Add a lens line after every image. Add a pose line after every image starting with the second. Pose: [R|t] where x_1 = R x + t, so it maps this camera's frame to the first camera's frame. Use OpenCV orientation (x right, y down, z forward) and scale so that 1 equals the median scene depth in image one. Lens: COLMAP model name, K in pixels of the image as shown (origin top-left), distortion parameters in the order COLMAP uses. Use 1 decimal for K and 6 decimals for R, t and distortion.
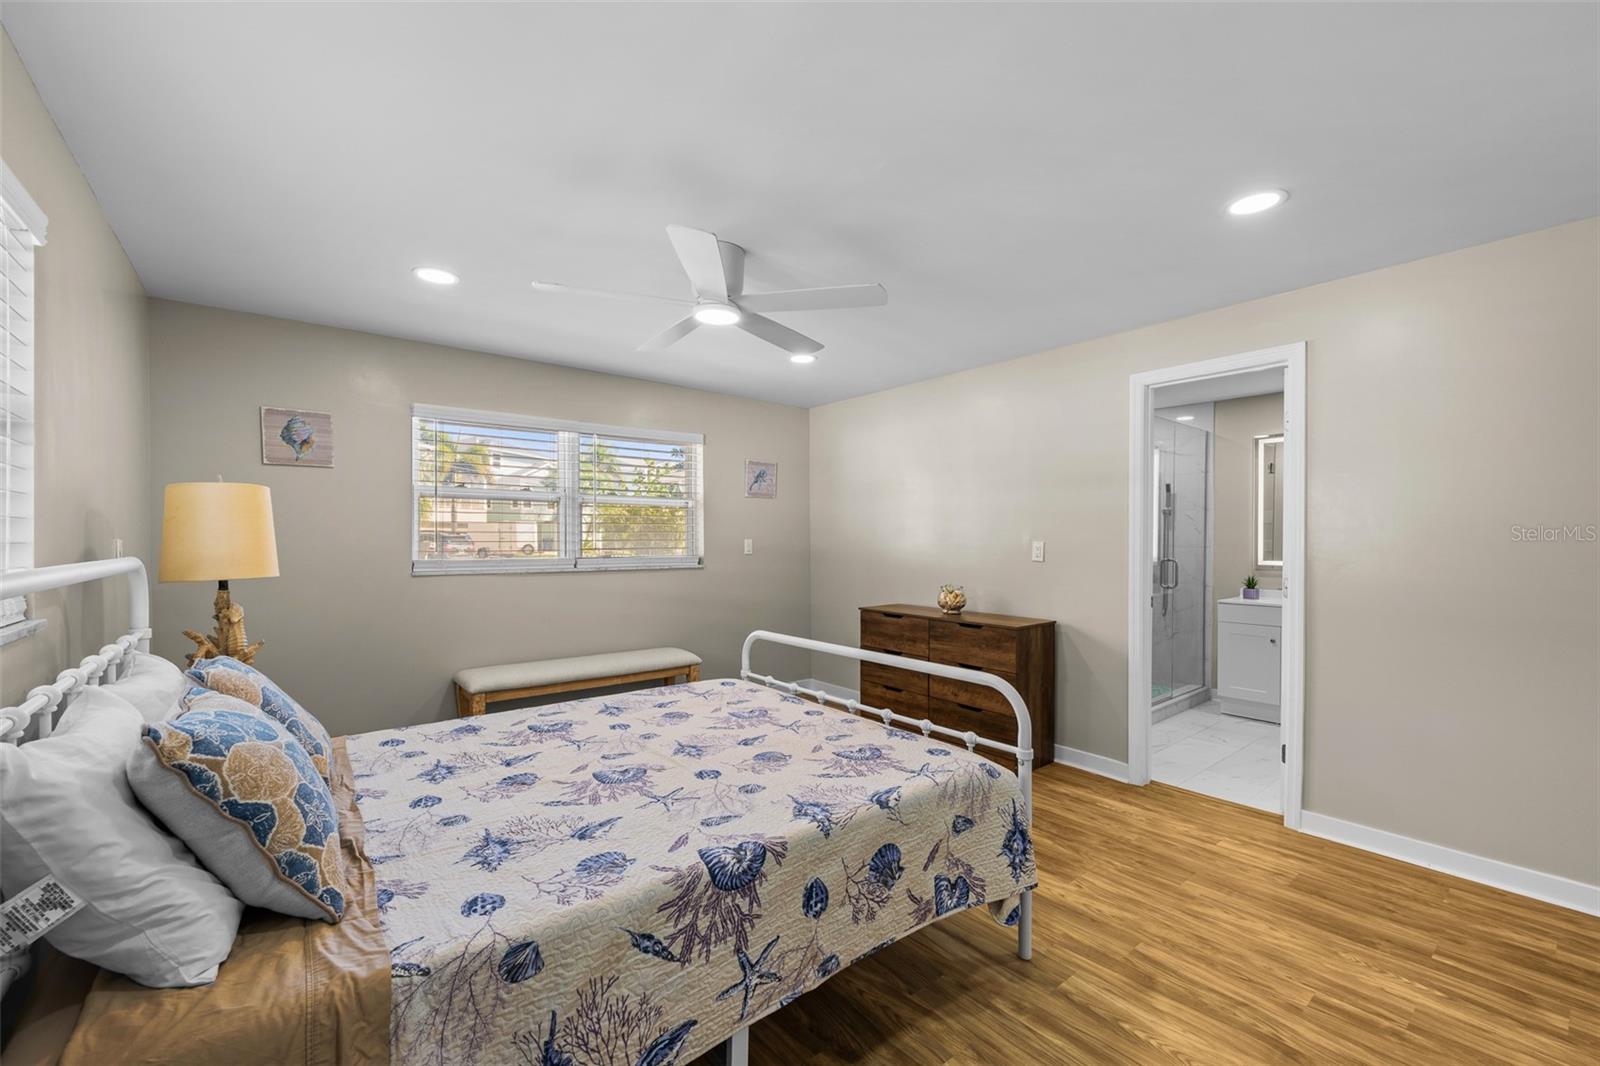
lens RADIAL K [[643.2, 0, 800.0], [0, 643.2, 533.0], [0, 0, 1]] dist [0.002153, 0.000078]
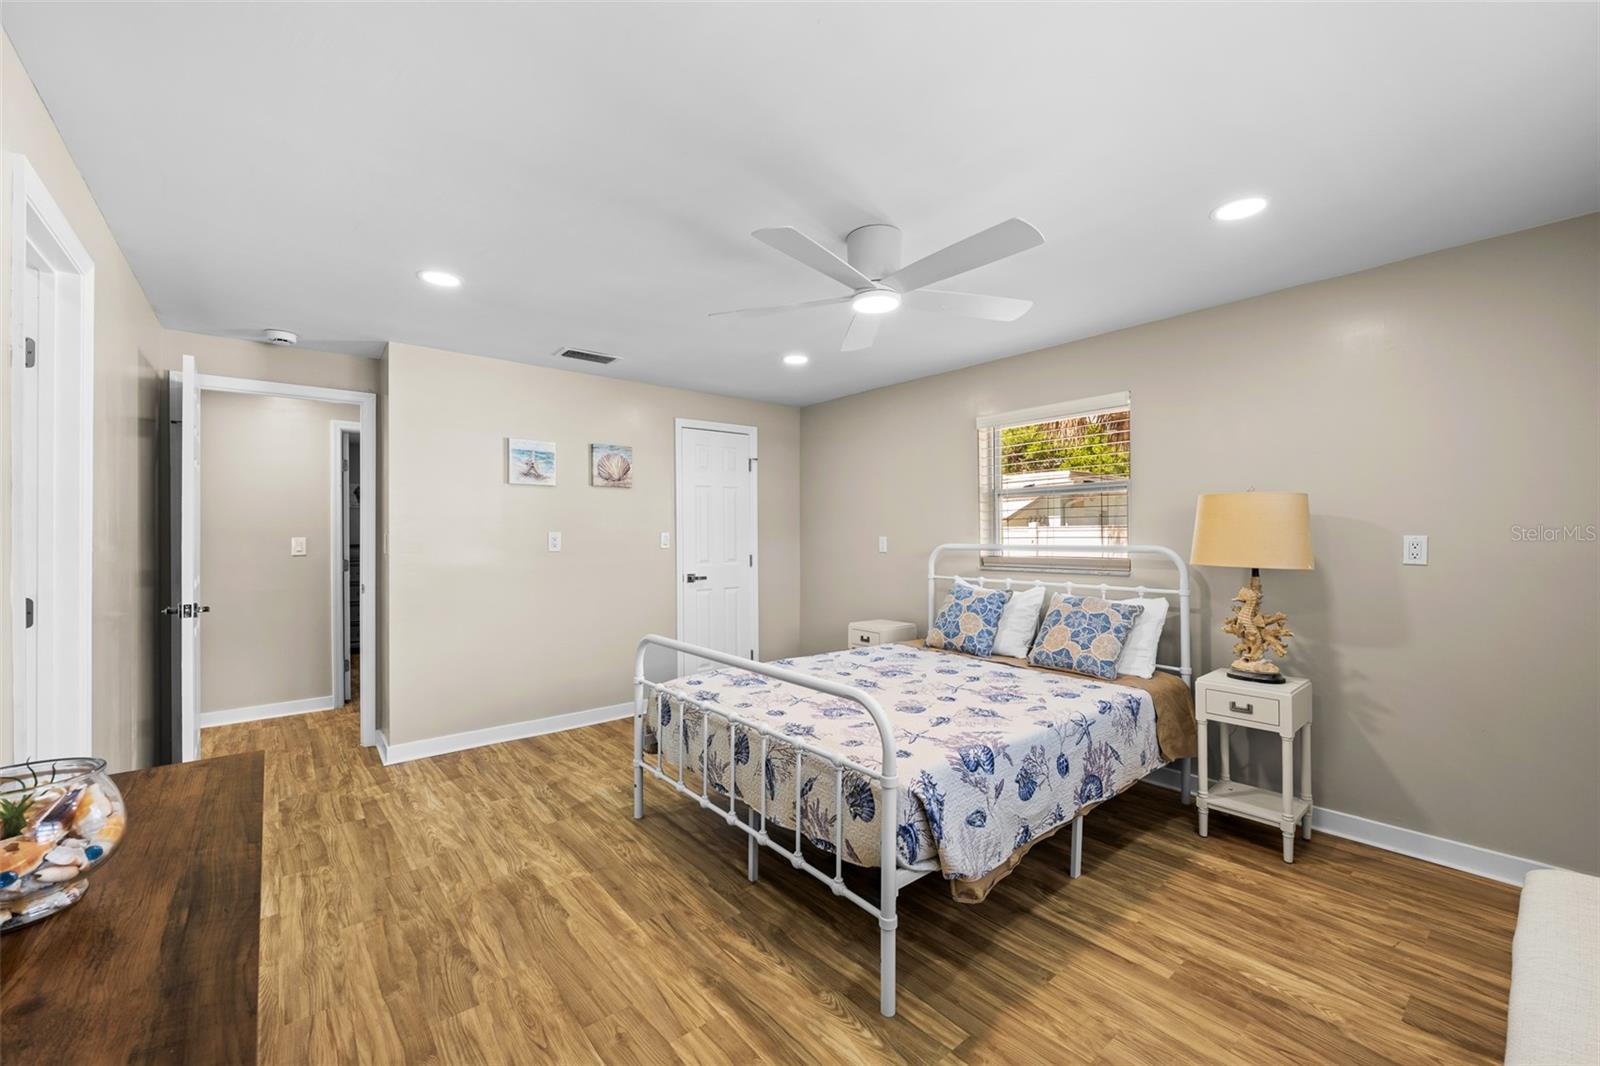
lens RADIAL K [[643.2, 0, 800.0], [0, 643.2, 533.0], [0, 0, 1]] dist [0.002153, 0.000078]
pose [[-0.999918, 0.001213, -0.012716, -0.004221], [0.001348, 0.999942, -0.010640, 0.022239], [0.012703, -0.010656, -0.999863, 2.785342]]
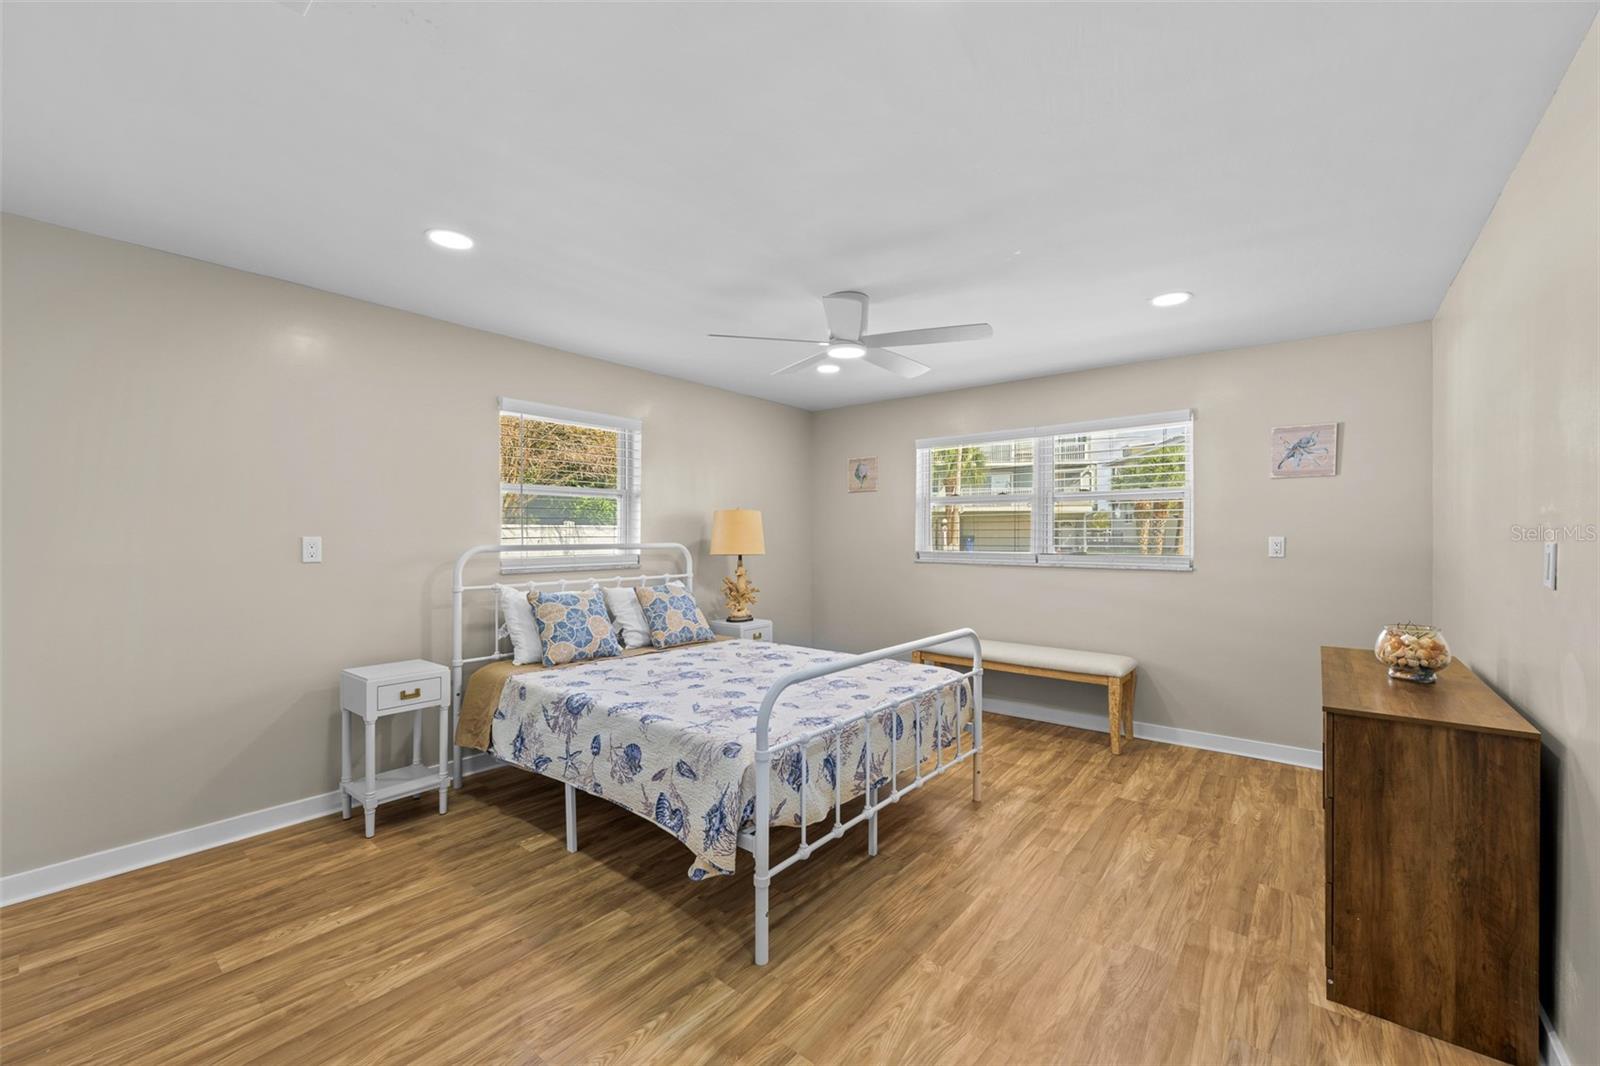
lens RADIAL K [[636.6, 0, 809.8], [0, 636.6, 538.1], [0, 0, 1]] dist [0.000503, -0.000060]
pose [[0.221278, 0.001092, -0.975210, 1.454846], [0.005302, 0.999983, 0.002323, 0.017858], [0.975196, -0.005685, 0.221268, 0.962828]]
